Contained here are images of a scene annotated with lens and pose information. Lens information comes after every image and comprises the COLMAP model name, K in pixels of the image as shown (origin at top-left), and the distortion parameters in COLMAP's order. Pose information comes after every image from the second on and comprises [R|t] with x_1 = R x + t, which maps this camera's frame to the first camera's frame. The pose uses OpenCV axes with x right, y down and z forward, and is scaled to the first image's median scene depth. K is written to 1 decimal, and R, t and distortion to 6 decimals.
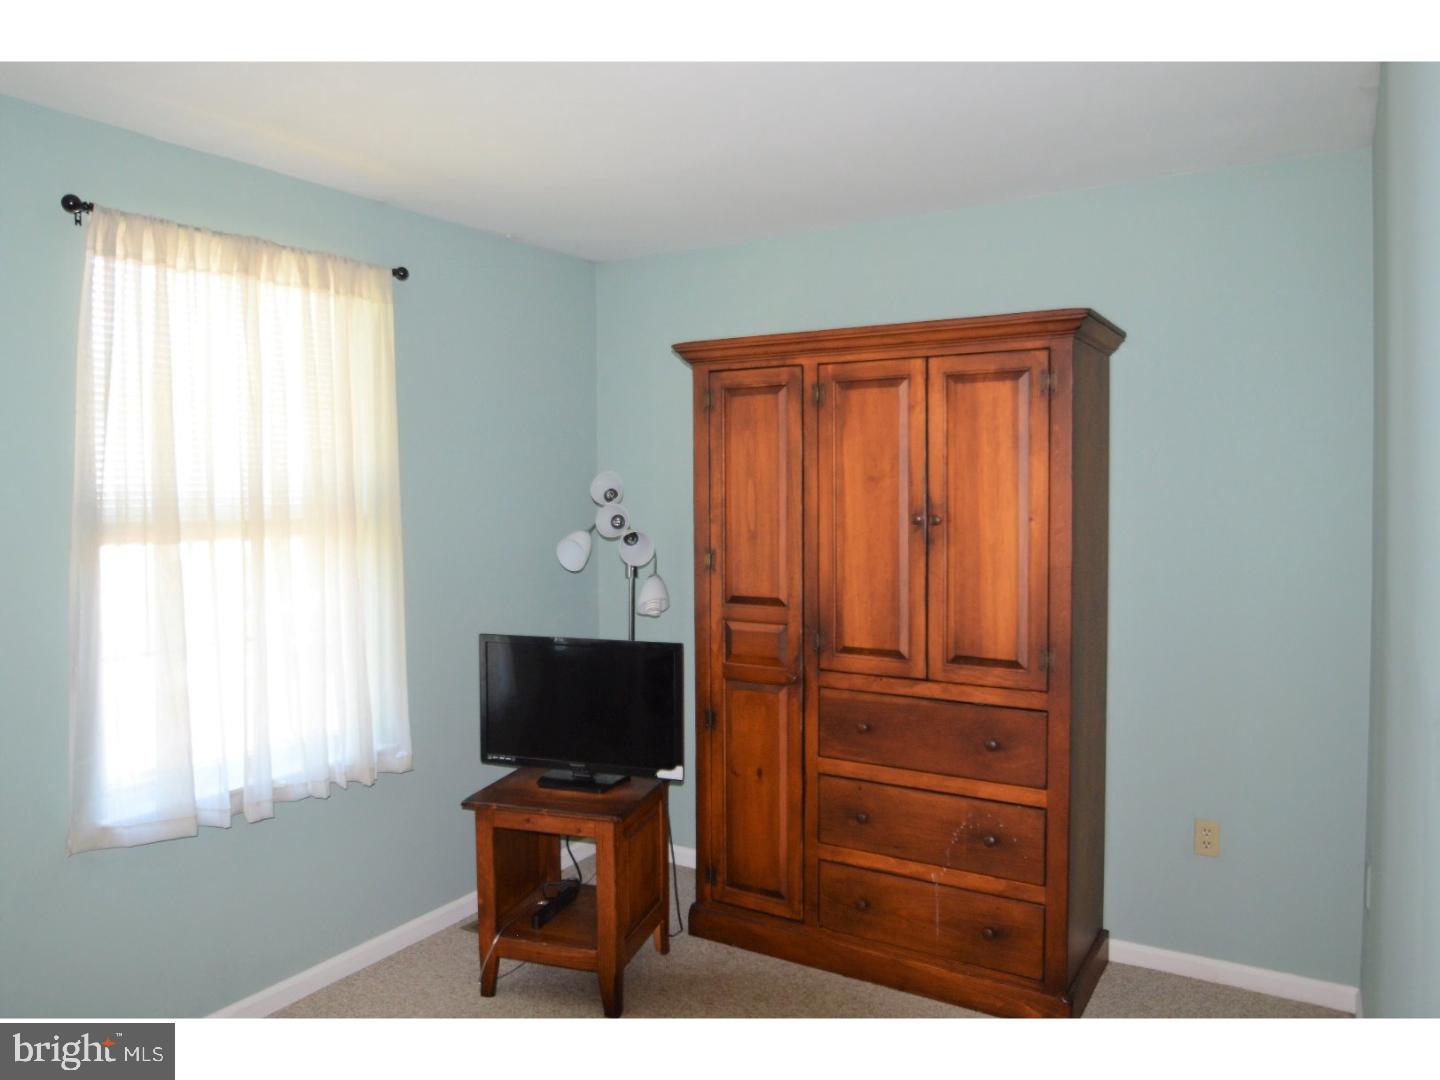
lens RADIAL K [[1017.2, 0, 717.2], [0, 1017.2, 538.7], [0, 0, 1]] dist [-0.041051, 0.009226]
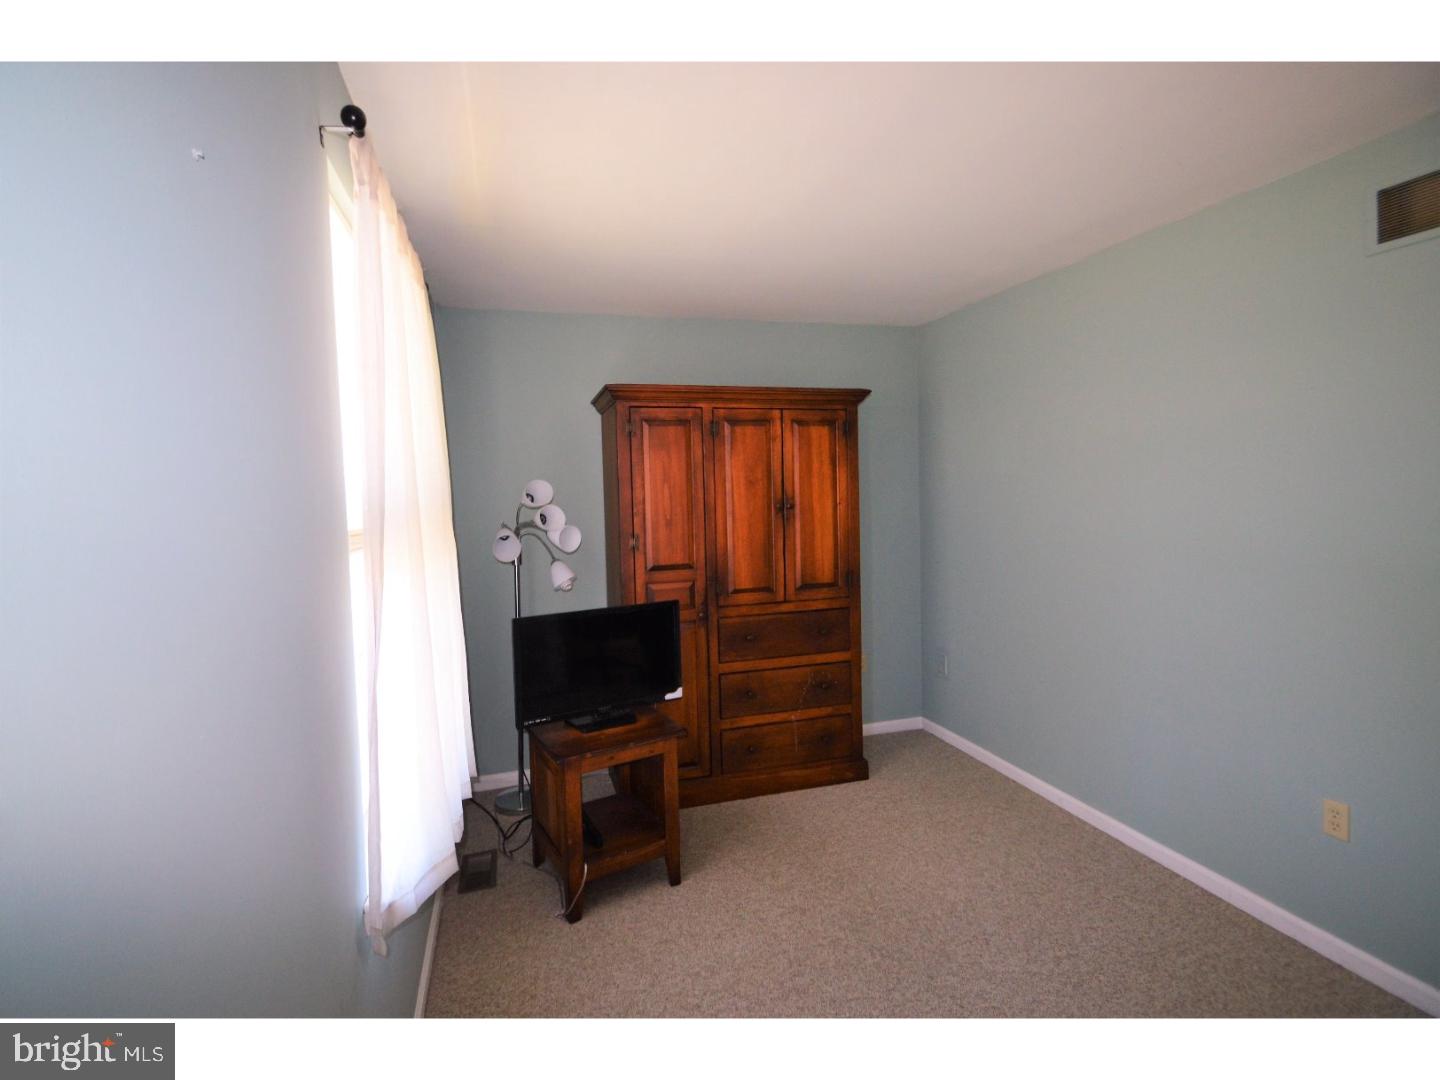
lens RADIAL K [[652.5, 0, 713.1], [0, 652.5, 532.0], [0, 0, 1]] dist [0.011380, -0.001689]
pose [[0.680196, -0.060954, 0.730492, -0.639891], [0.060273, 0.997813, 0.027137, -0.012224], [-0.730548, 0.025571, 0.682382, 0.337981]]
